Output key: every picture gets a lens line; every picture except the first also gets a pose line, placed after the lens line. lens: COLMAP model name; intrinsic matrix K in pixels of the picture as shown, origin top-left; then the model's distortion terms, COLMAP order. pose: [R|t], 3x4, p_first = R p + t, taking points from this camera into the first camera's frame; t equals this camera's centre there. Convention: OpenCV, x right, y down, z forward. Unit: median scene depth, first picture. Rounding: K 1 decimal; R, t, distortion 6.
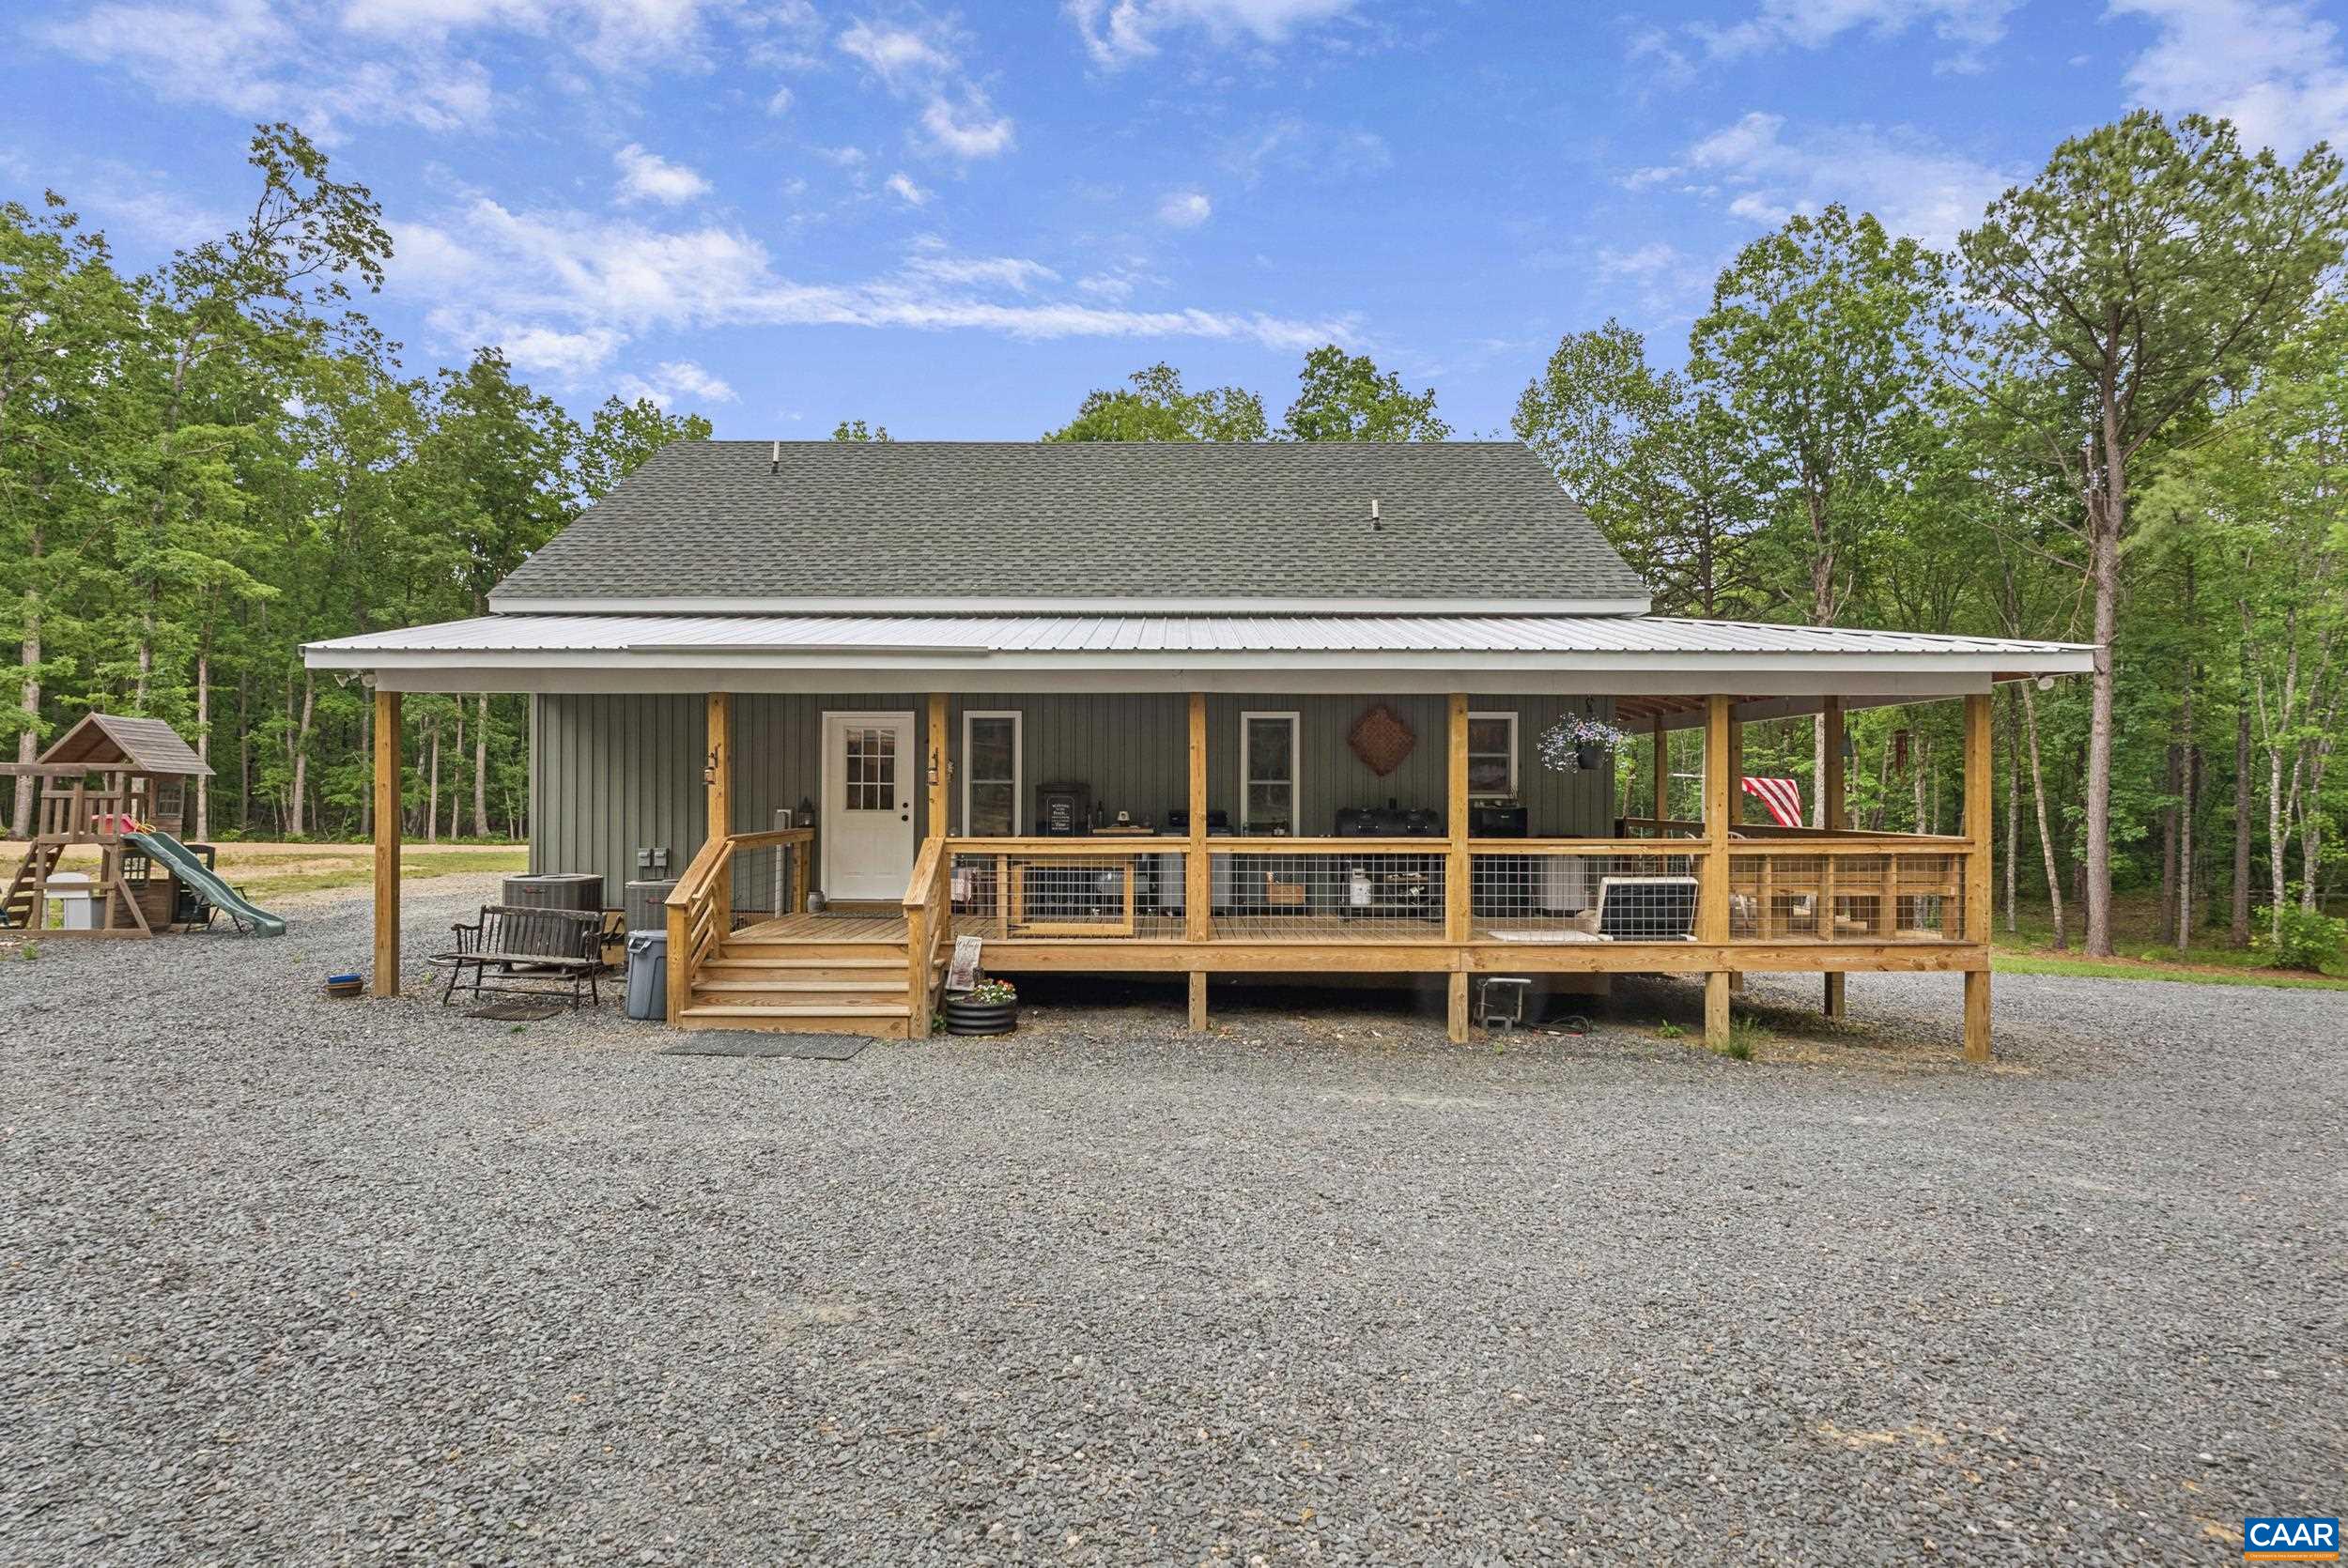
lens RADIAL K [[1142.9, 0, 1183.4], [0, 1142.9, 774.5], [0, 0, 1]] dist [-0.000825, 0.001812]
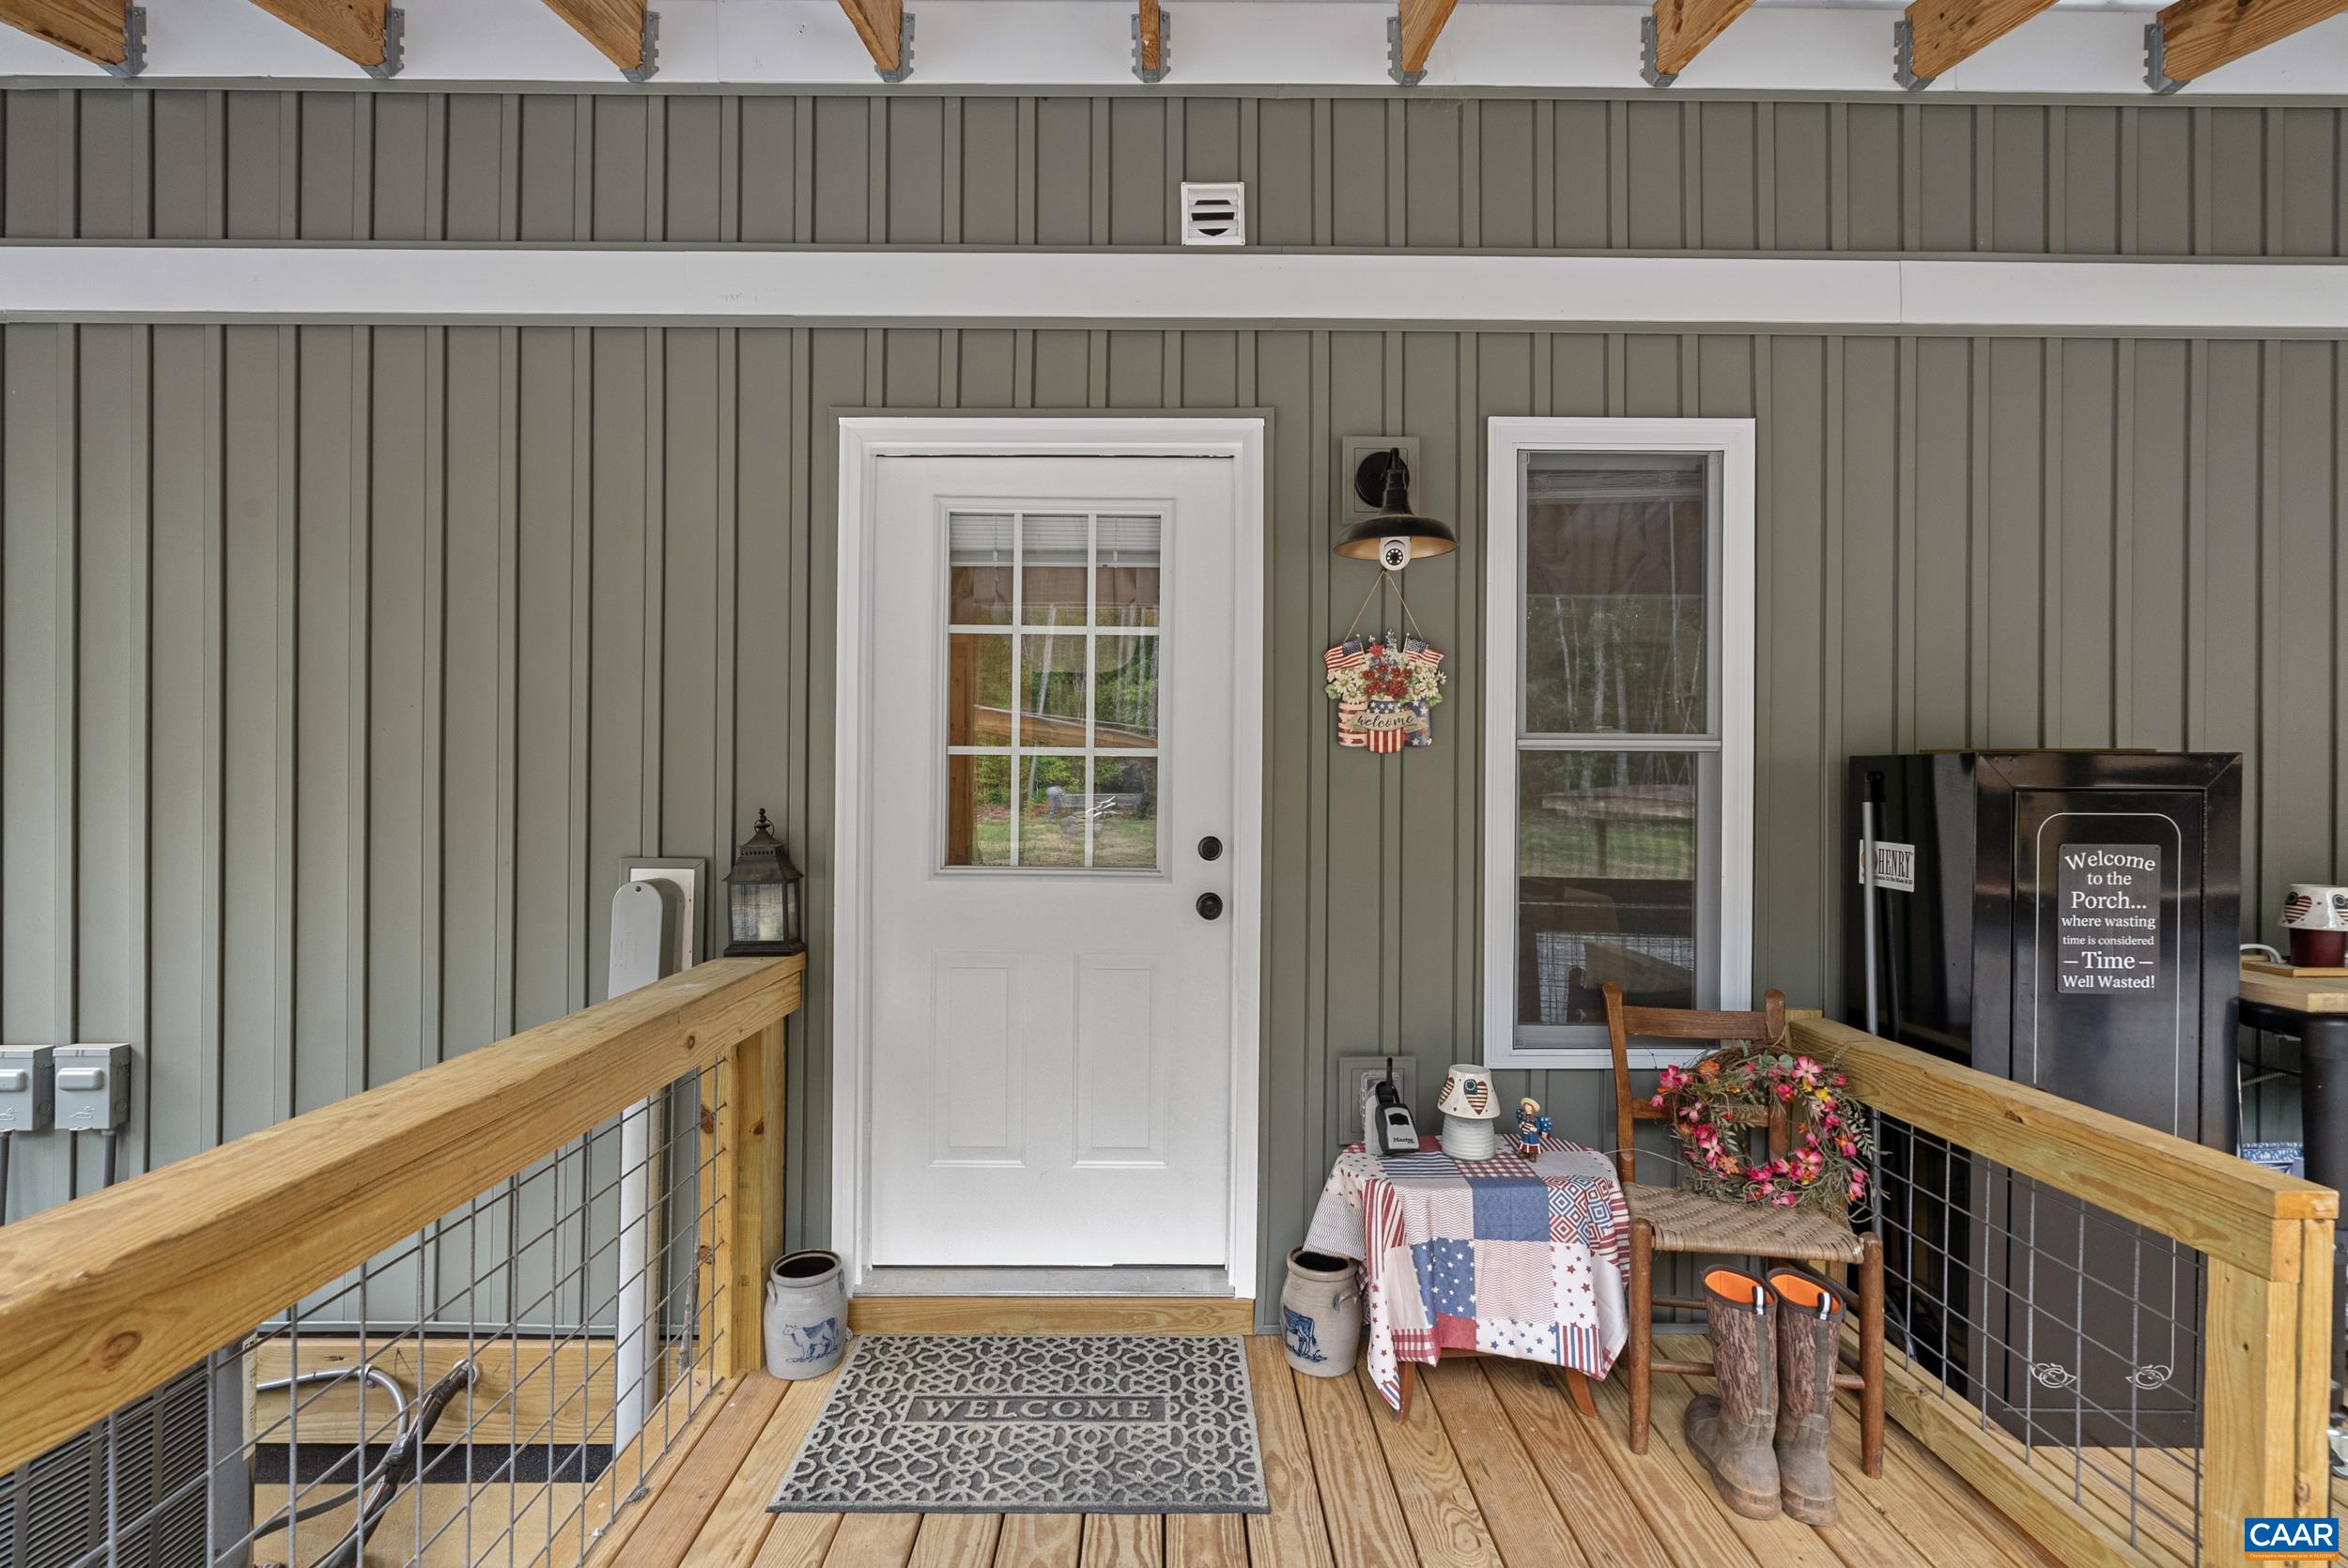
lens RADIAL K [[1069.6, 0, 1173.3], [0, 1069.6, 777.7], [0, 0, 1]] dist [-0.003961, 0.001135]
pose [[0.999956, 0.002854, 0.008913, -0.259667], [-0.002876, 0.999993, 0.002514, 0.012956], [-0.008906, -0.002539, 0.999957, 0.813483]]
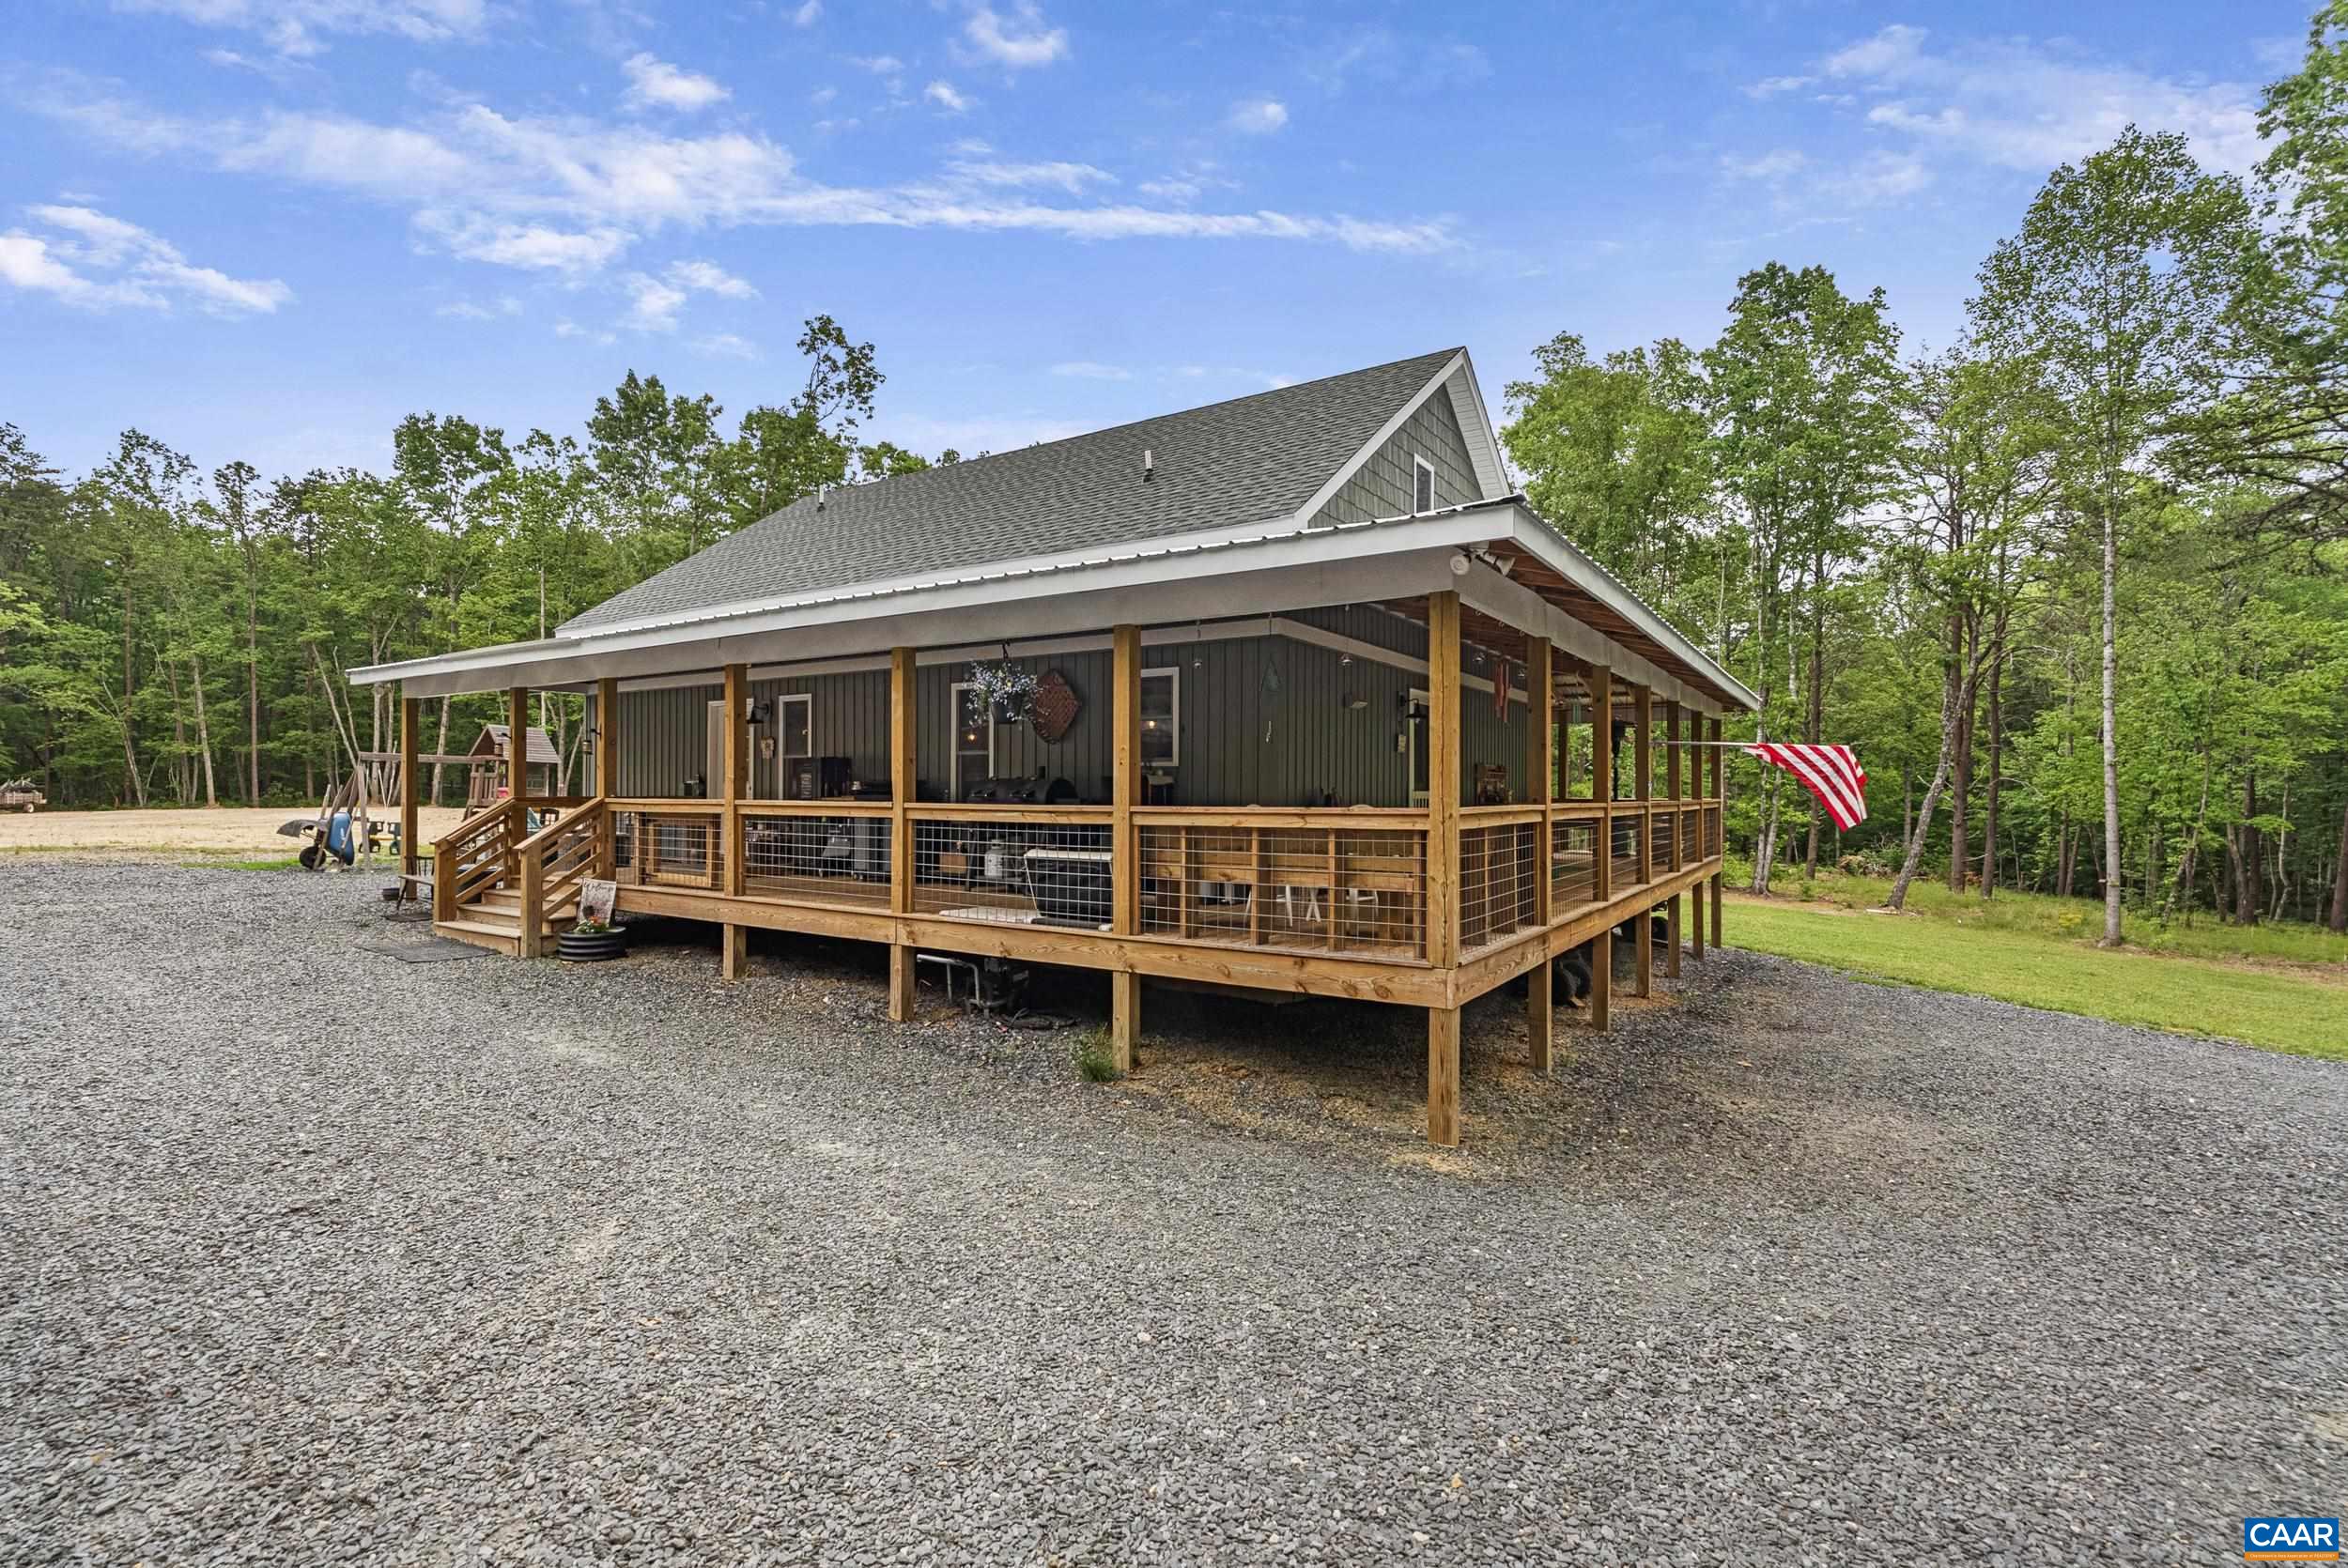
lens RADIAL K [[1069.6, 0, 1173.3], [0, 1069.6, 777.7], [0, 0, 1]] dist [-0.003961, 0.001135]
pose [[0.830190, -0.004342, -0.557464, 0.758749], [0.004149, 0.999990, -0.001610, 0.031756], [0.557465, -0.000976, 0.830200, 0.329069]]
